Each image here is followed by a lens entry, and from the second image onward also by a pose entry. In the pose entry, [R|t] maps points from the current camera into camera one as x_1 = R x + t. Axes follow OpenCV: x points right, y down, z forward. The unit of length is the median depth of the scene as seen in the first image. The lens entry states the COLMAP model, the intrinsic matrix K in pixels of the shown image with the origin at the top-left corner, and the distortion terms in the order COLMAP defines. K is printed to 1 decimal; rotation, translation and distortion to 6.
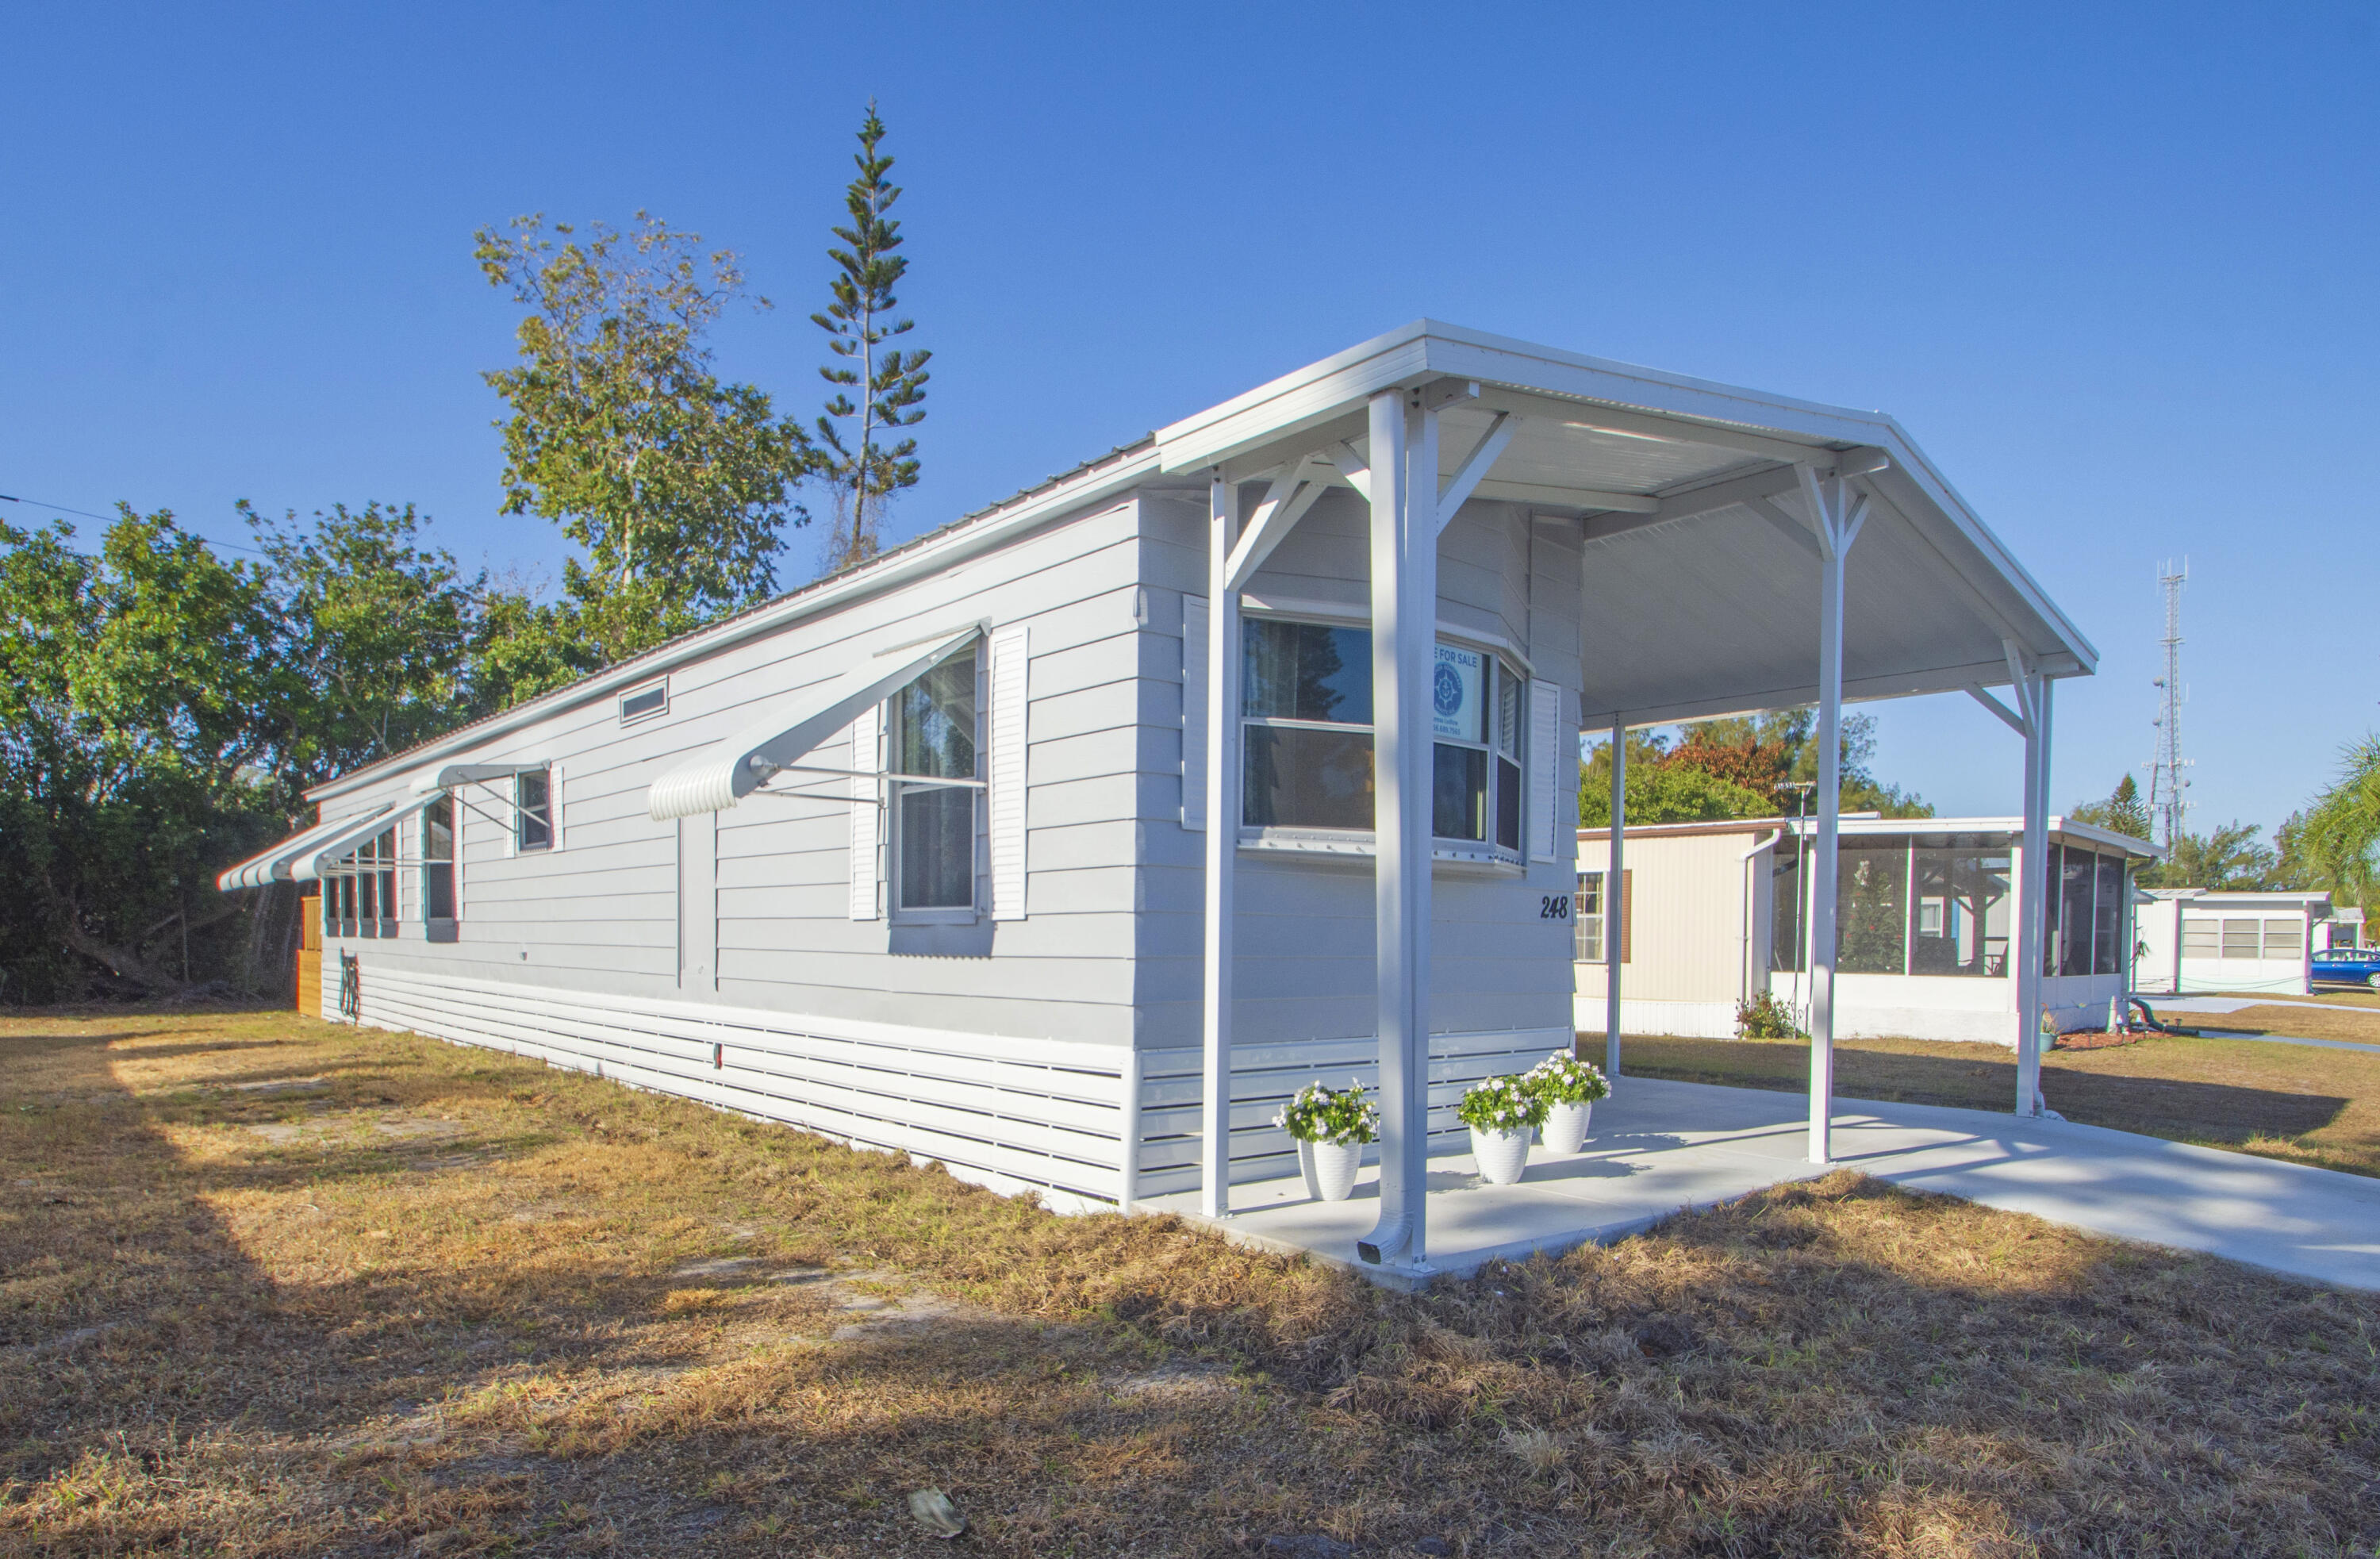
lens RADIAL K [[1088.0, 0, 1190.2], [0, 1088.0, 782.5], [0, 0, 1]] dist [0.001001, -0.000698]
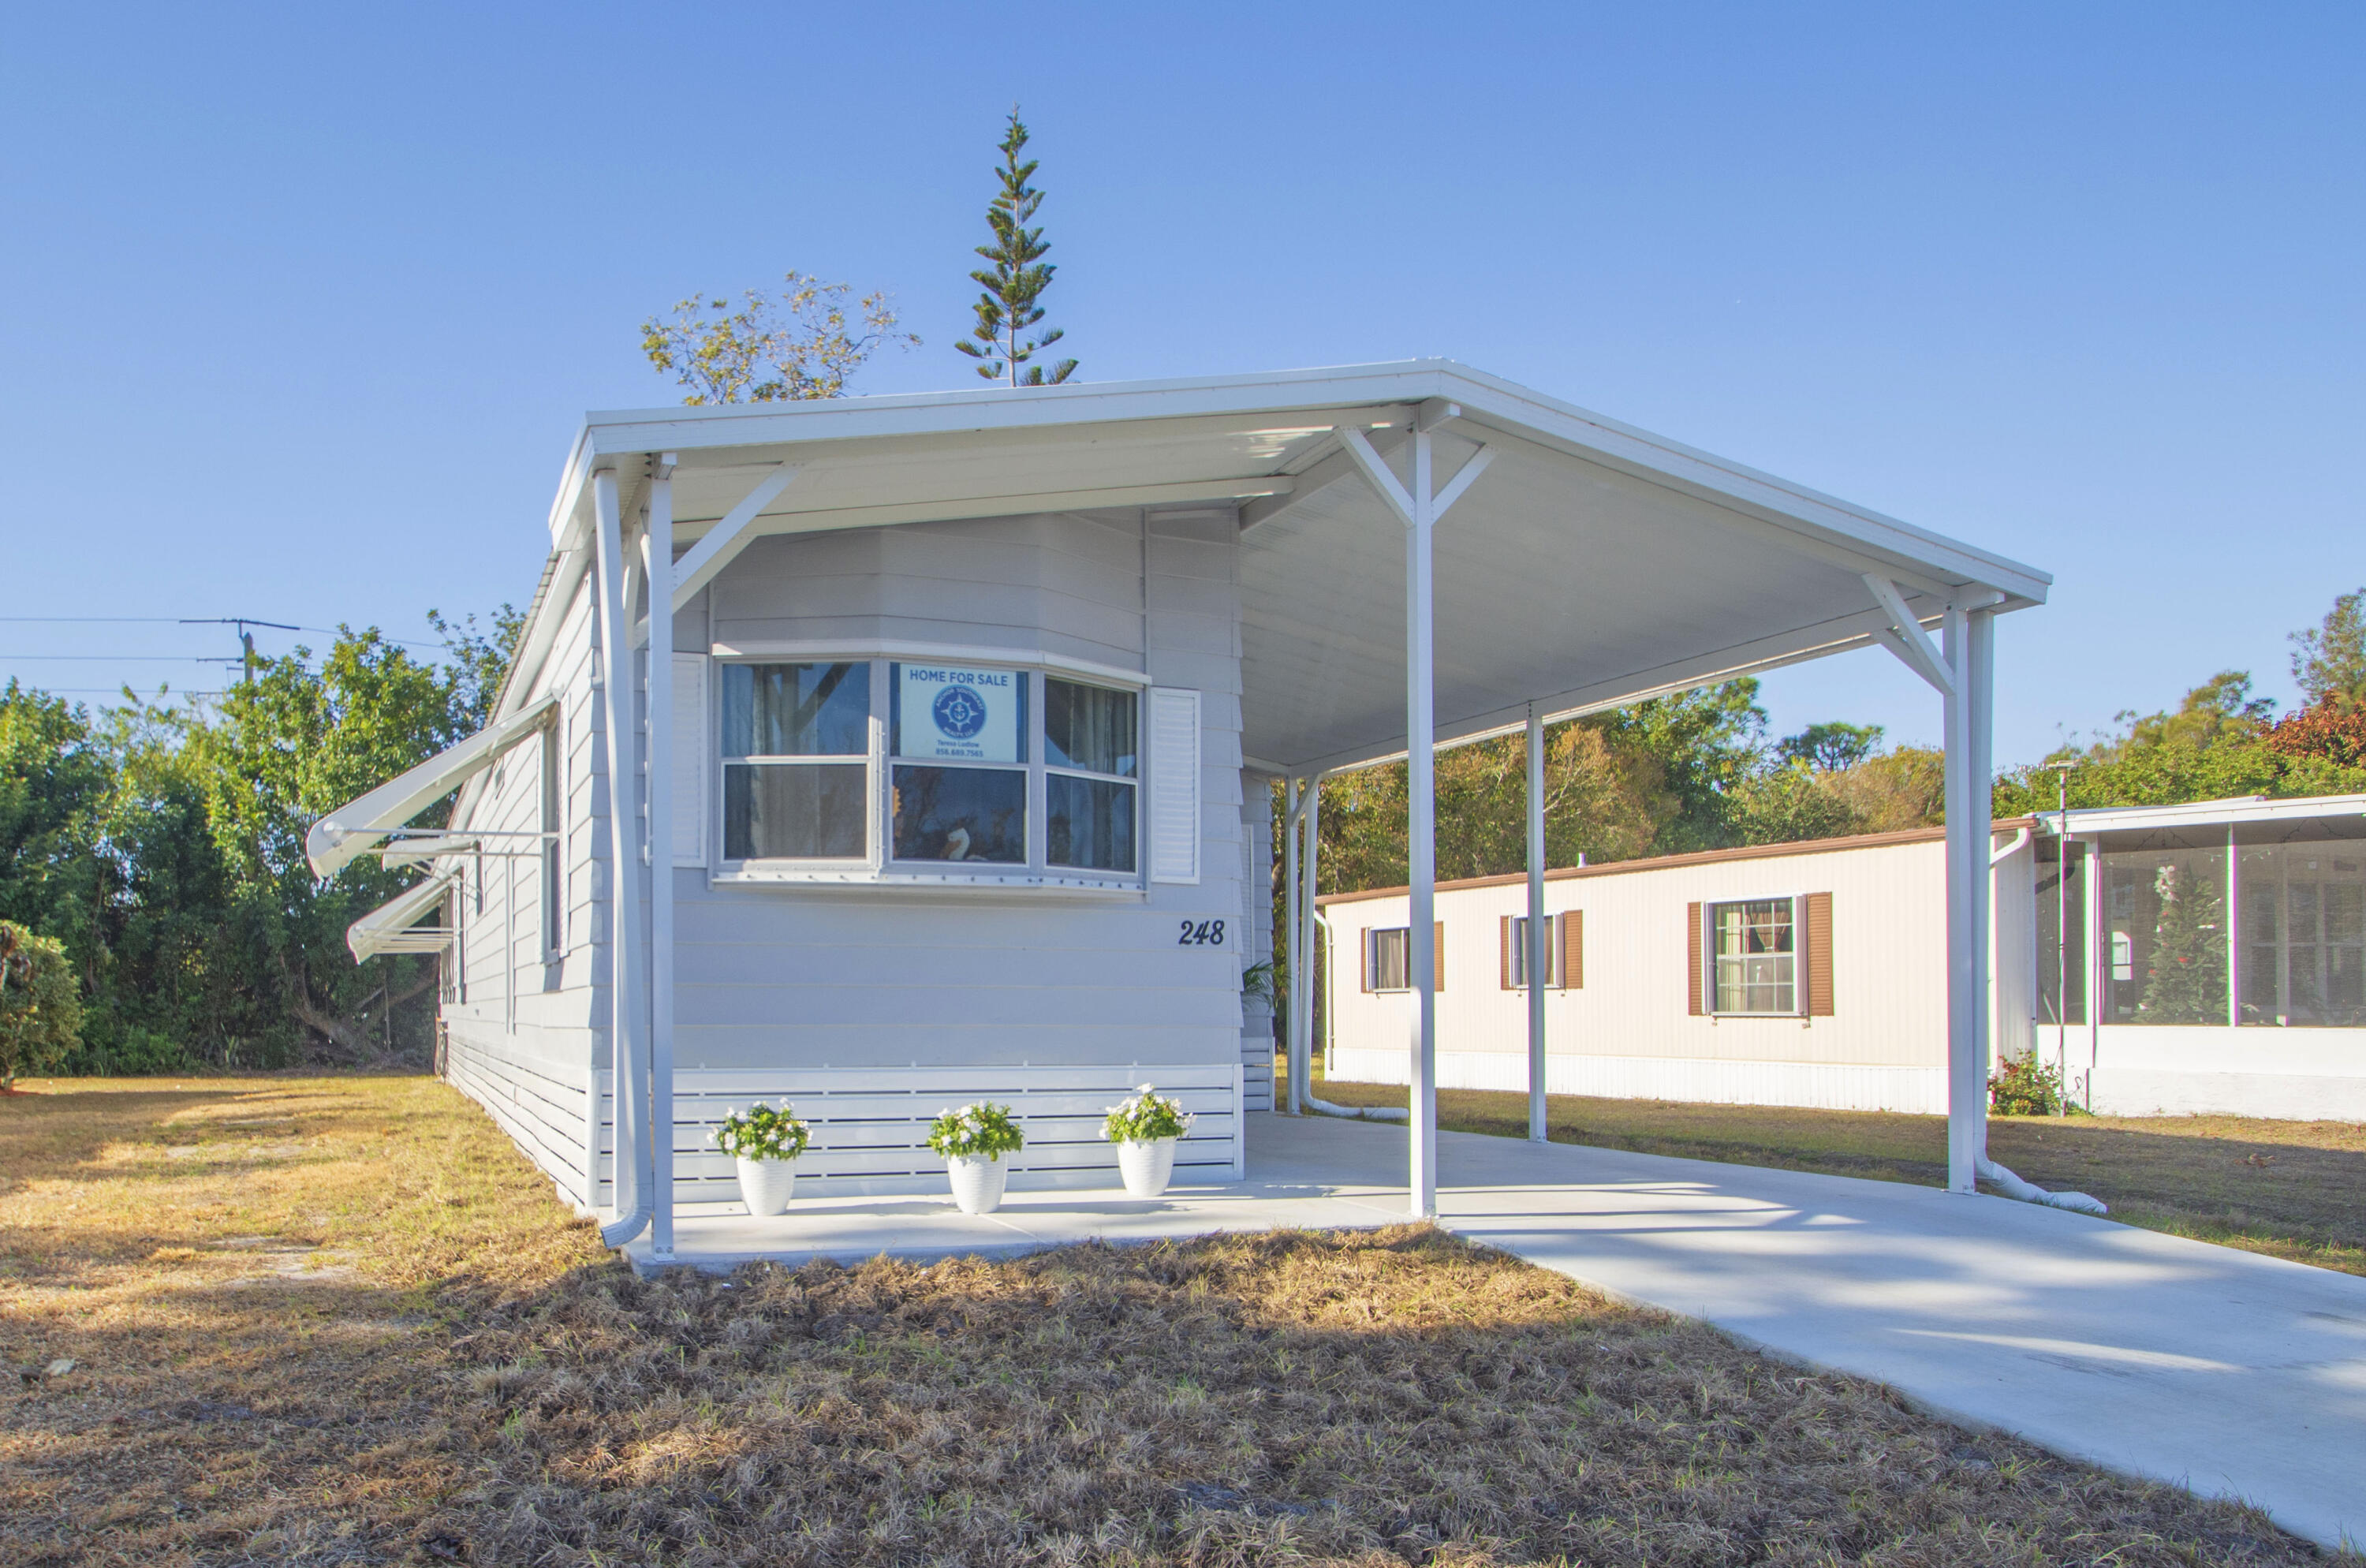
lens RADIAL K [[1284.0, 0, 1092.0], [0, 1284.0, 760.0], [0, 0, 1]] dist [0.000346, -0.001073]
pose [[0.946757, -0.075050, -0.313081, 0.182160], [0.059589, 0.996497, -0.058679, 0.008564], [0.316388, 0.036899, 0.947912, -0.017692]]
